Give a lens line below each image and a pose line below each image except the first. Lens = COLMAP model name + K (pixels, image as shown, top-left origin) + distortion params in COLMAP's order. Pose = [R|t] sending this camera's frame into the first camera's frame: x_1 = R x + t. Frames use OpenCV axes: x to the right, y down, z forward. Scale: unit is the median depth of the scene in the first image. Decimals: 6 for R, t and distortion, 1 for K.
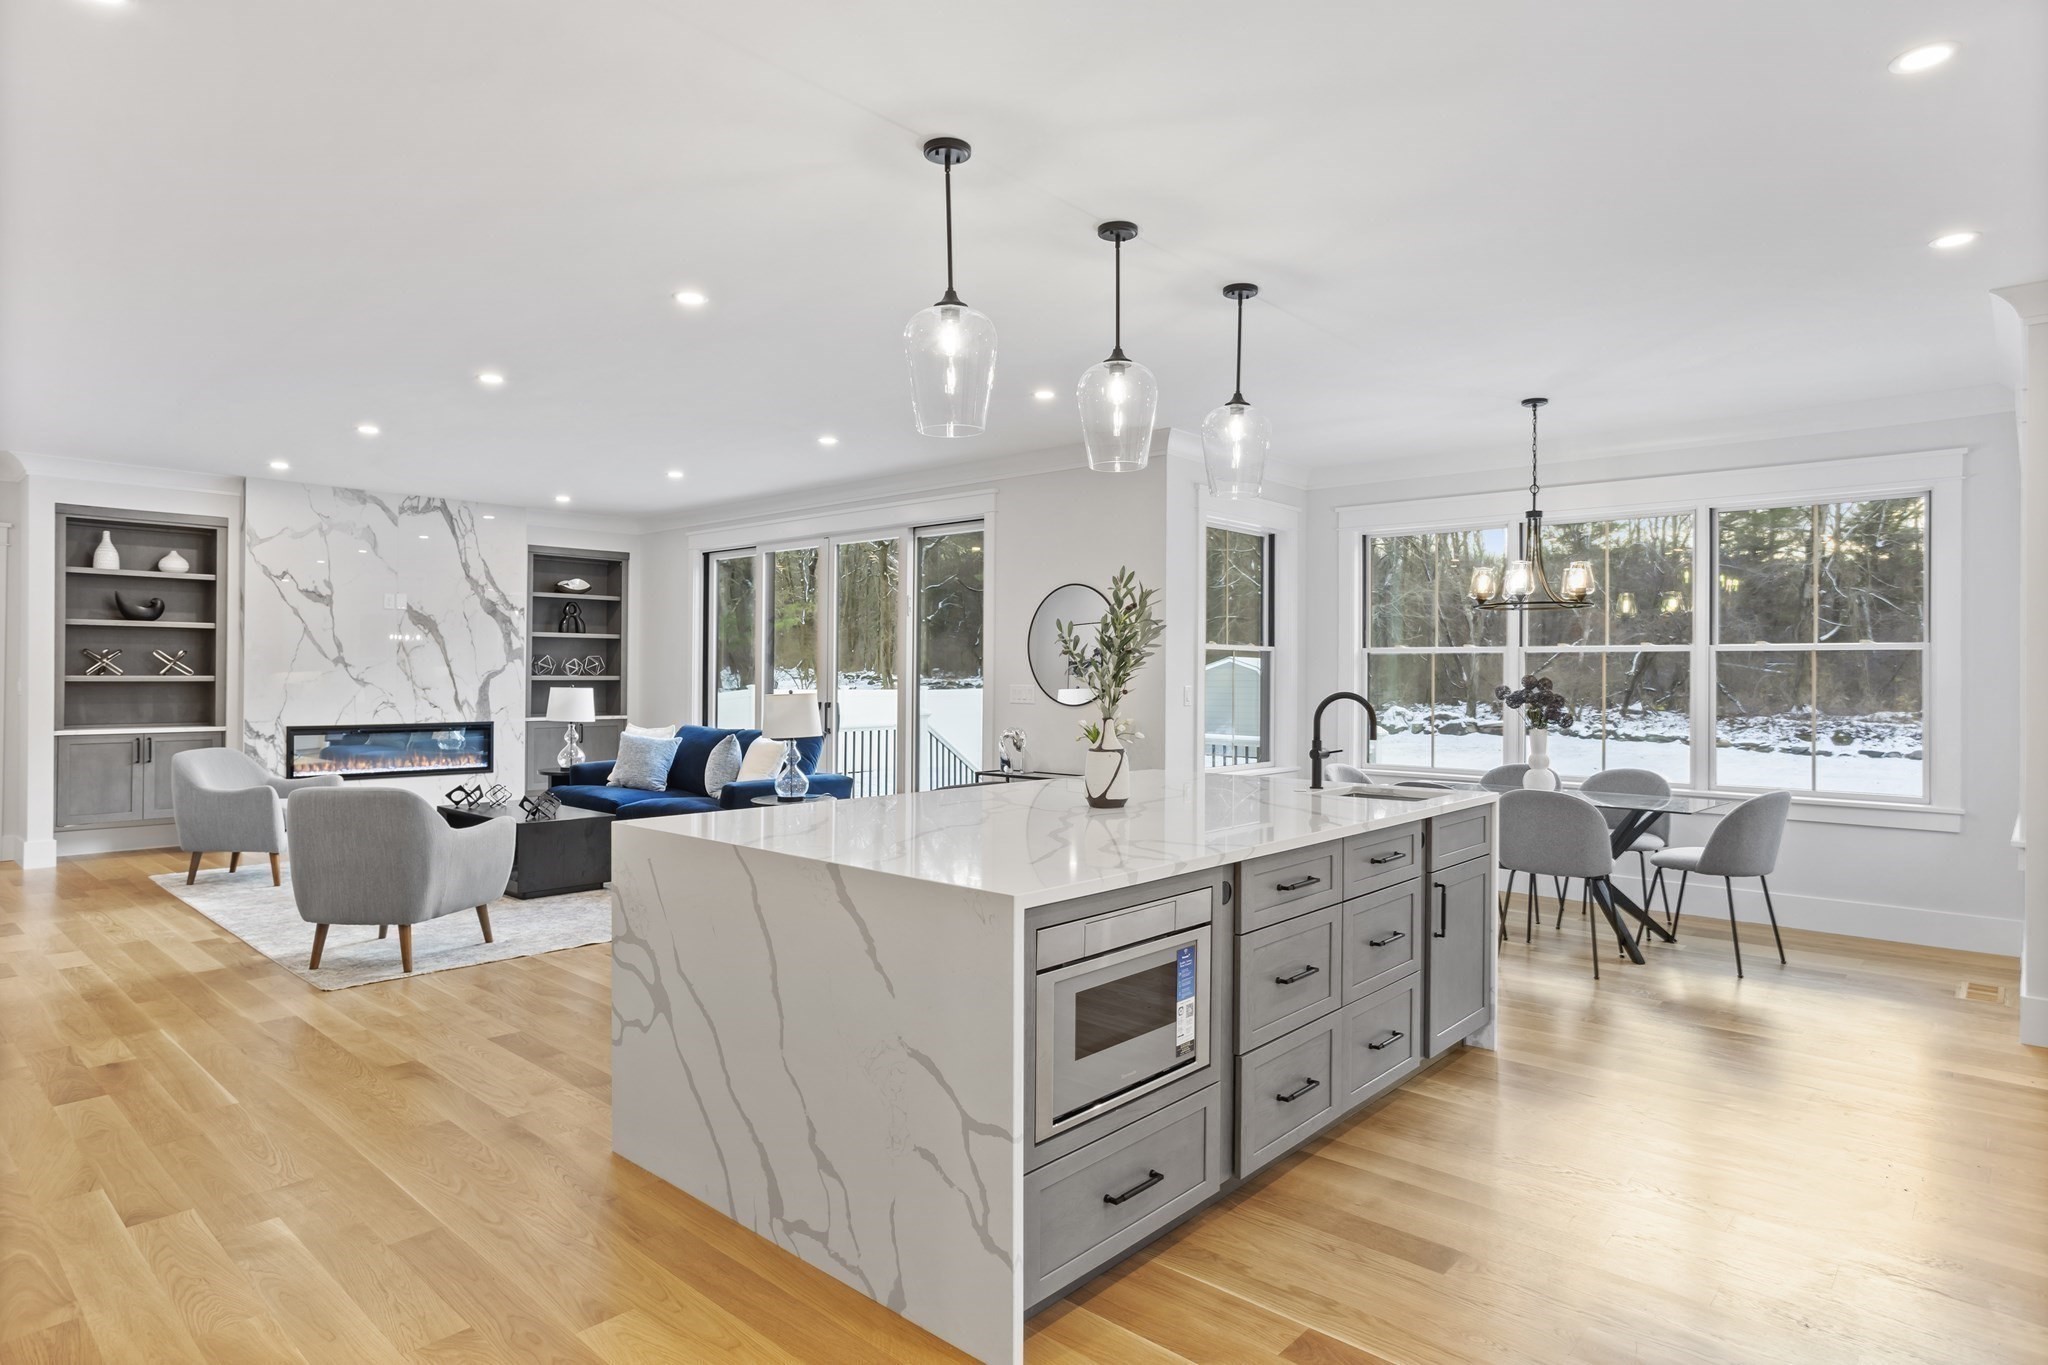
lens RADIAL K [[1136.6, 0, 1030.7], [0, 1136.6, 669.3], [0, 0, 1]] dist [-0.064723, 0.051649]
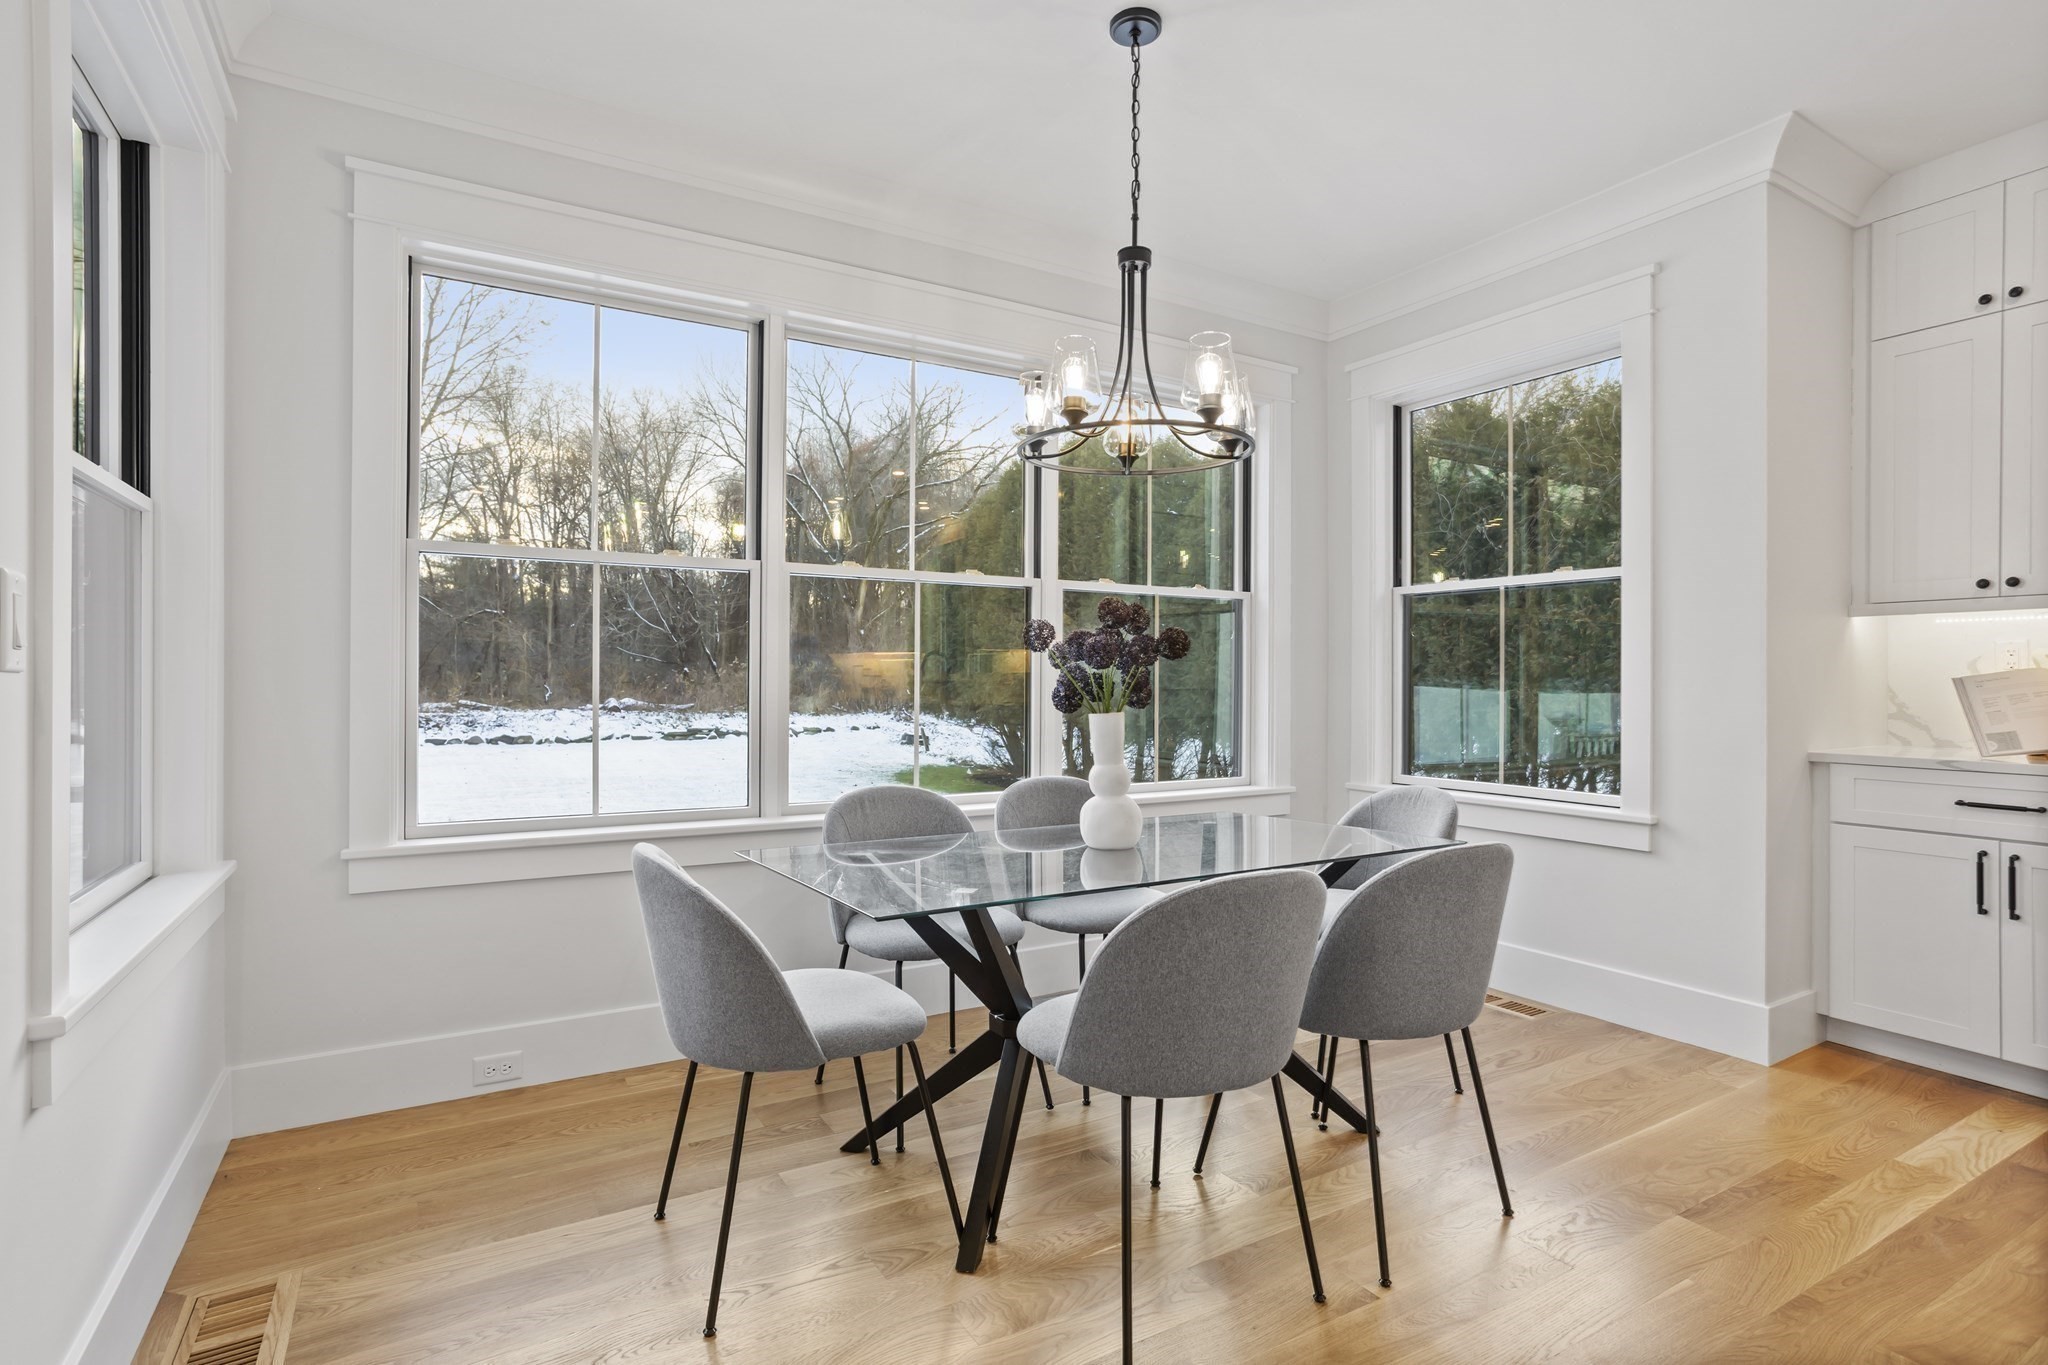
lens RADIAL K [[1013.9, 0, 1022.9], [0, 1013.9, 679.9], [0, 0, 1]] dist [-0.047407, 0.028139]
pose [[0.294852, -0.003459, 0.955537, 0.018837], [-0.006748, 0.999961, 0.005702, 0.026449], [-0.955519, -0.008129, 0.294817, 0.643681]]
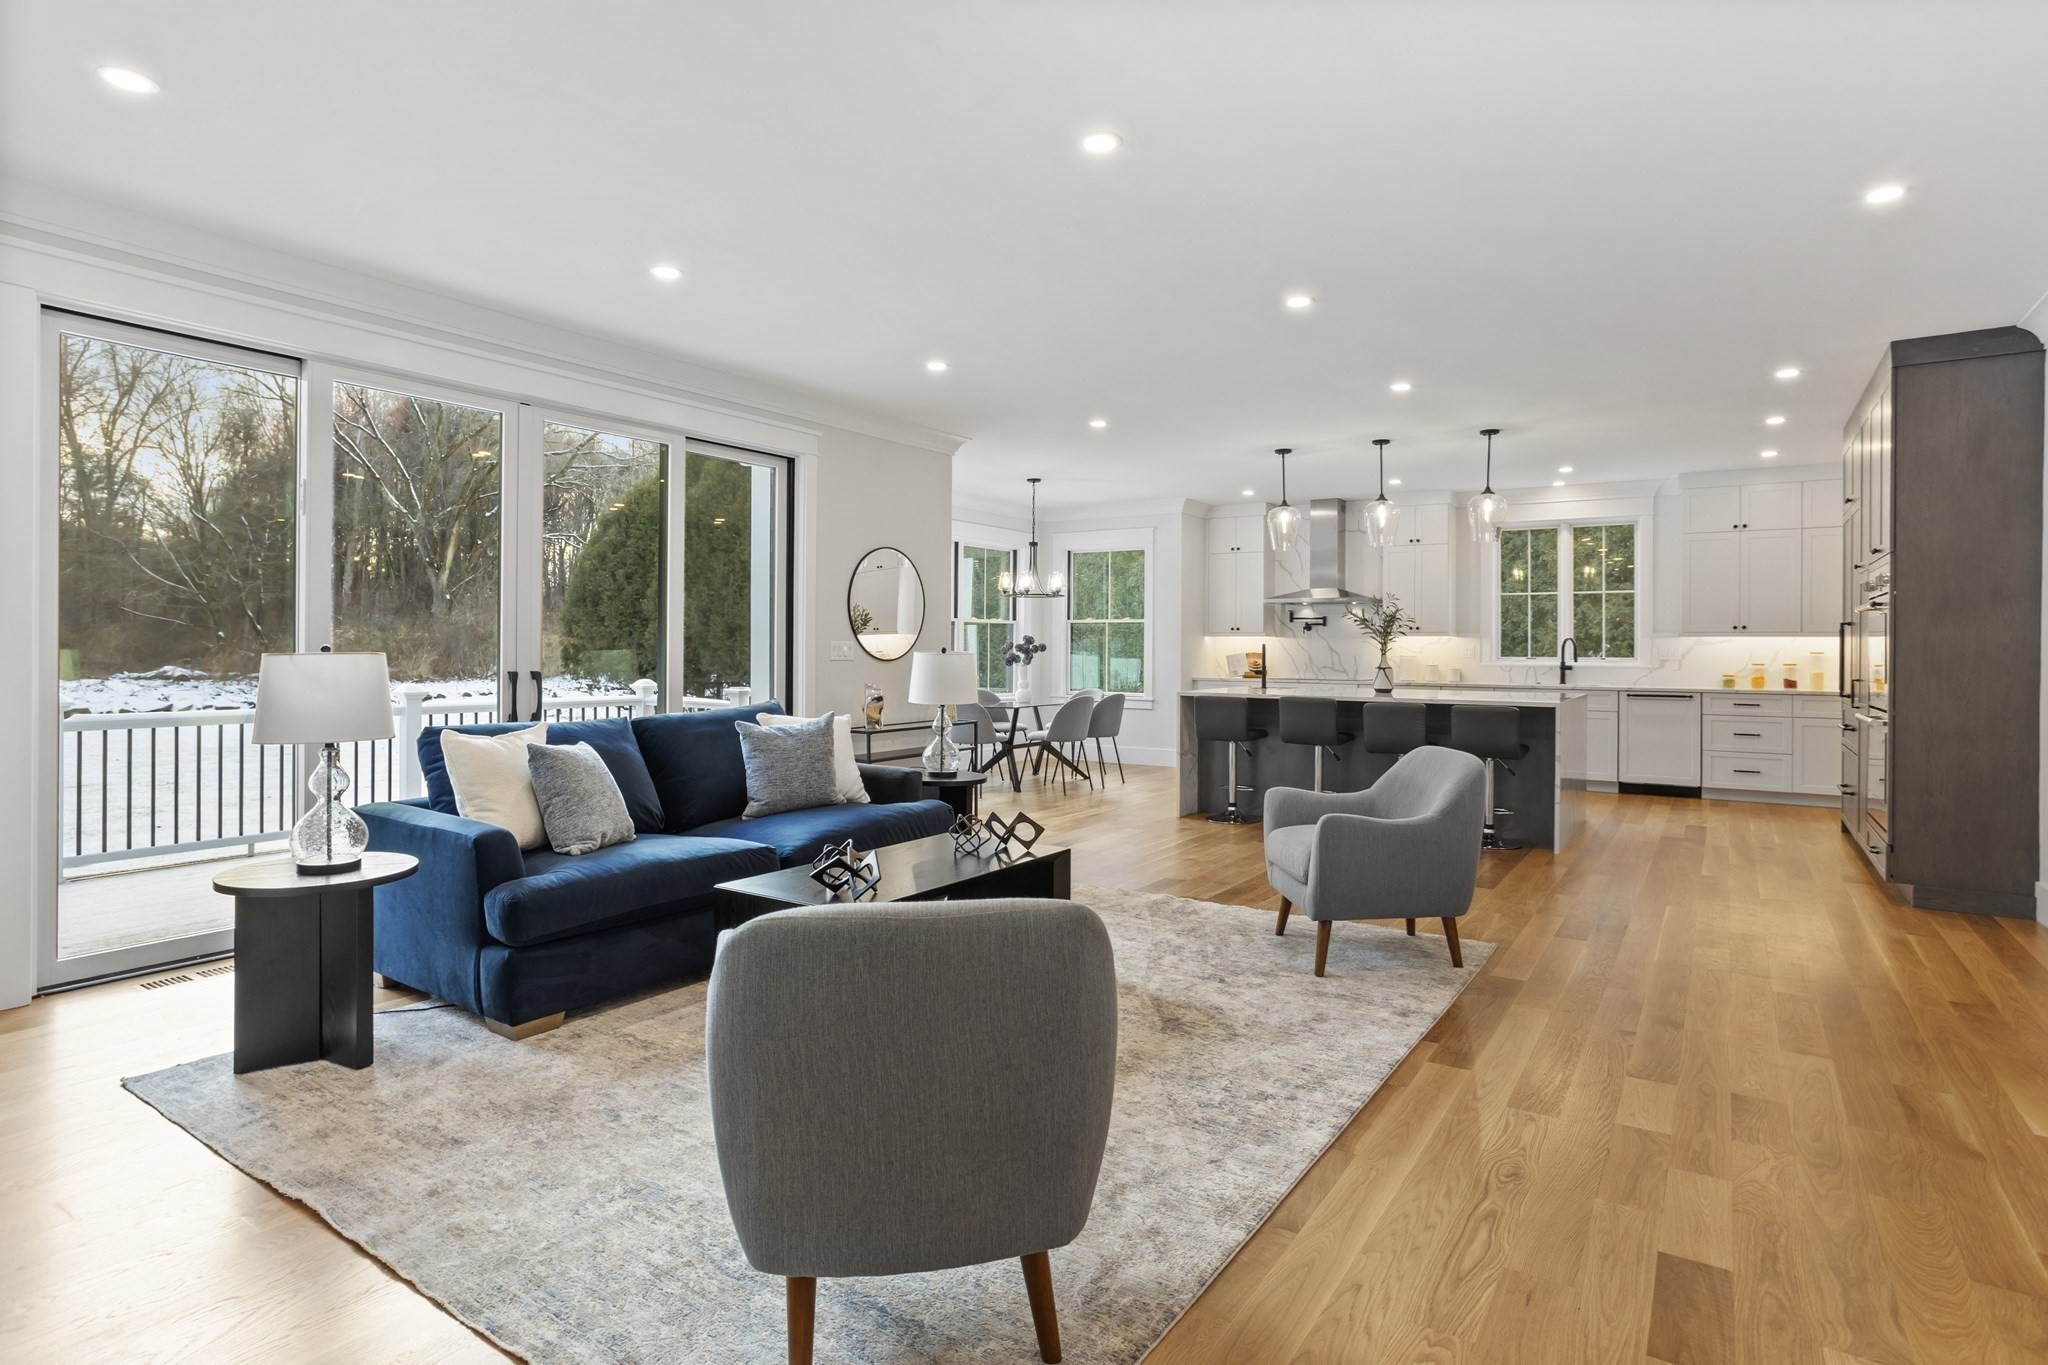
lens RADIAL K [[1066.3, 0, 1023.3], [0, 1066.3, 648.2], [0, 0, 1]] dist [-0.030526, 0.000375]
pose [[-0.144065, -0.007181, 0.989542, -0.850900], [-0.010927, 0.999924, 0.005666, 0.011304], [-0.989508, -0.009996, -0.144132, 0.880804]]
